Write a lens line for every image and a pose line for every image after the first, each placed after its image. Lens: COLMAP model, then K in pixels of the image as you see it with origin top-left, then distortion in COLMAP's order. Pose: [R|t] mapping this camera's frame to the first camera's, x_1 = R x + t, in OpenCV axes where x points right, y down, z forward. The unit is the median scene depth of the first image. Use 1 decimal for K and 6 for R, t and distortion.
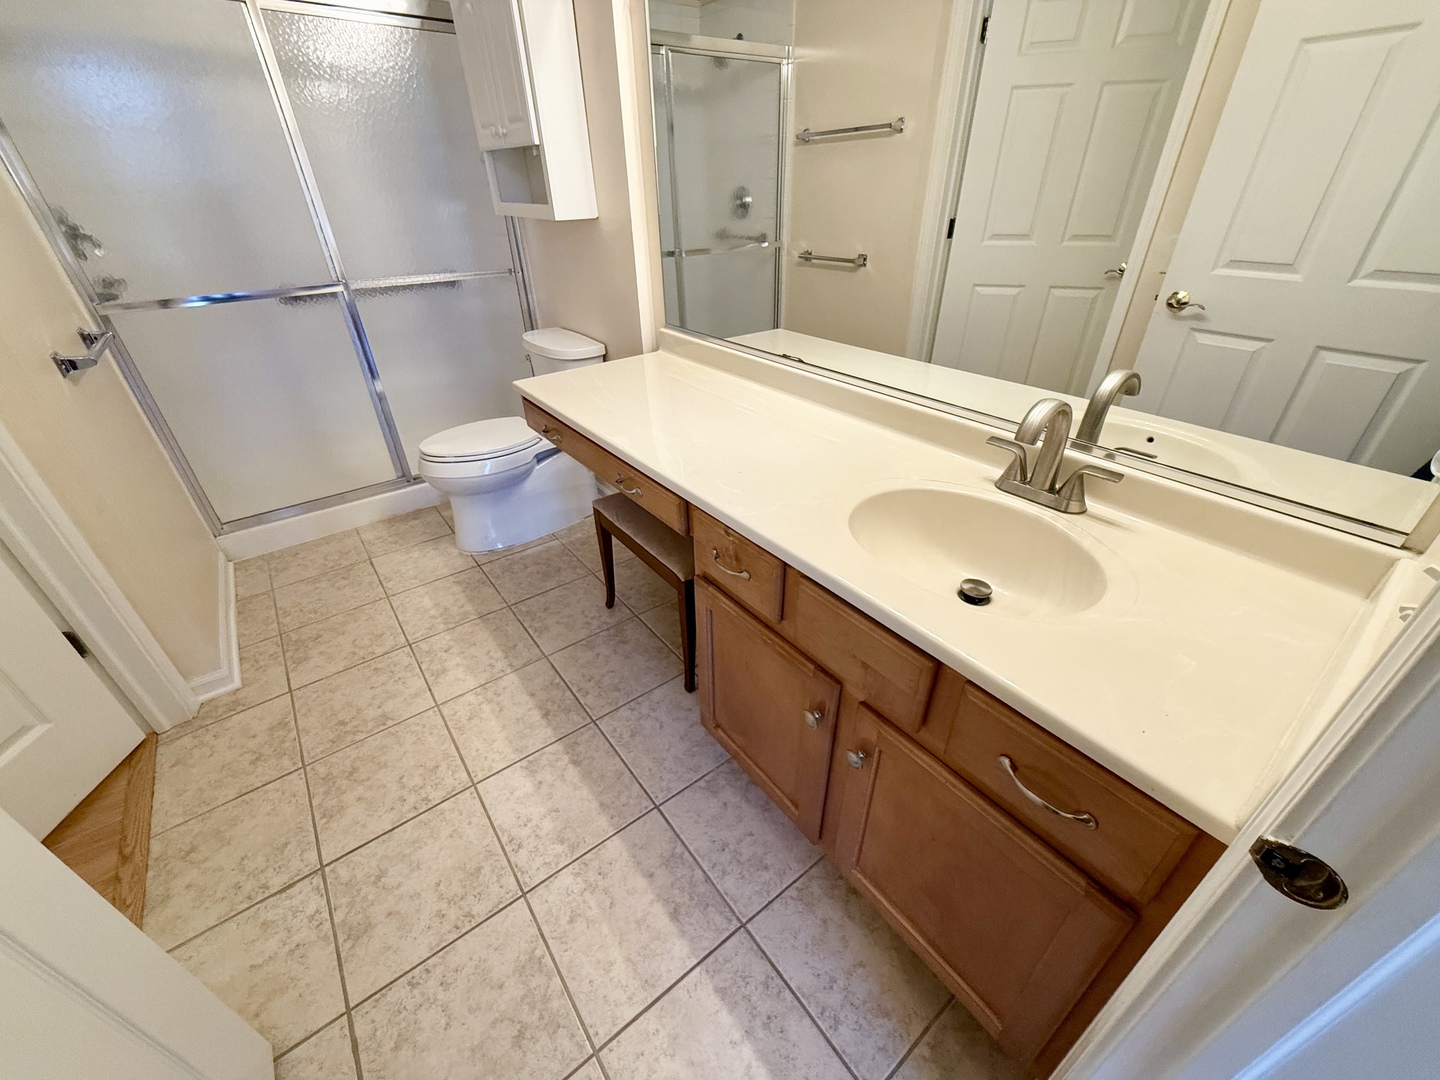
lens RADIAL K [[571.8, 0, 726.7], [0, 571.8, 536.8], [0, 0, 1]] dist [-0.000962, -0.000016]
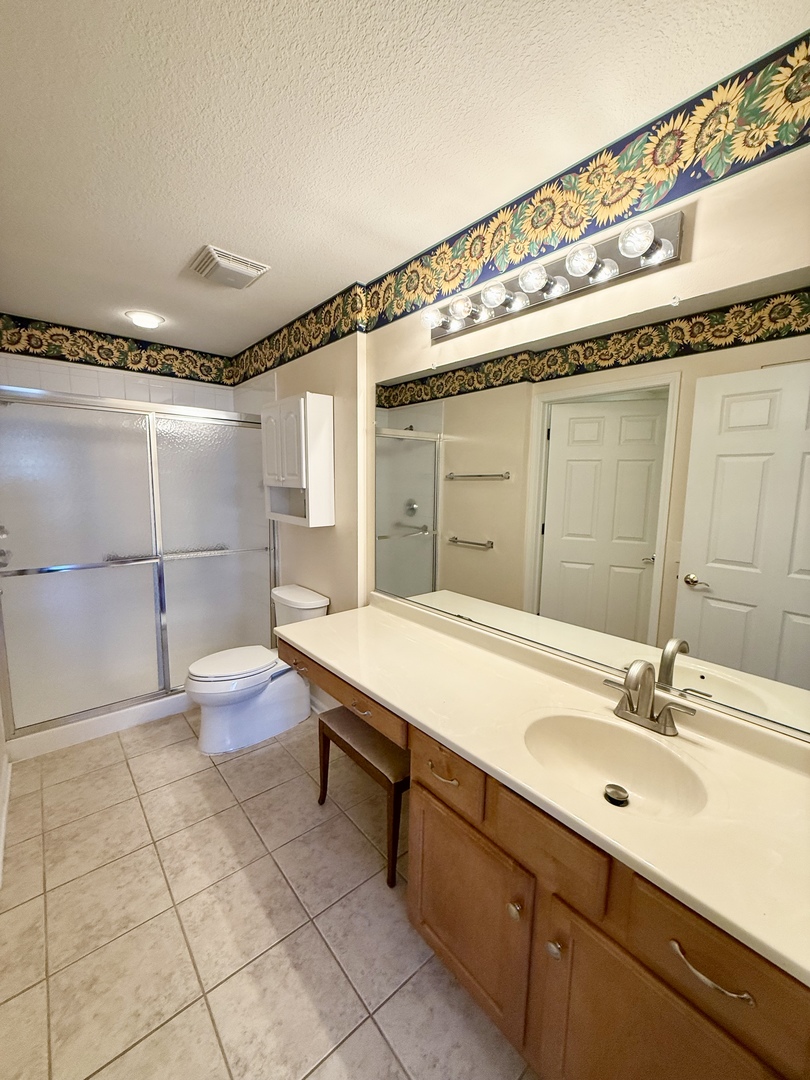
lens RADIAL K [[428.8, 0, 403.6], [0, 428.8, 535.2], [0, 0, 1]] dist [-0.000962, -0.000016]
pose [[0.998466, 0.022580, 0.050552, -0.108859], [0.000082, 0.912452, -0.409183, -0.038850], [-0.055366, 0.408560, 0.911051, -0.137909]]
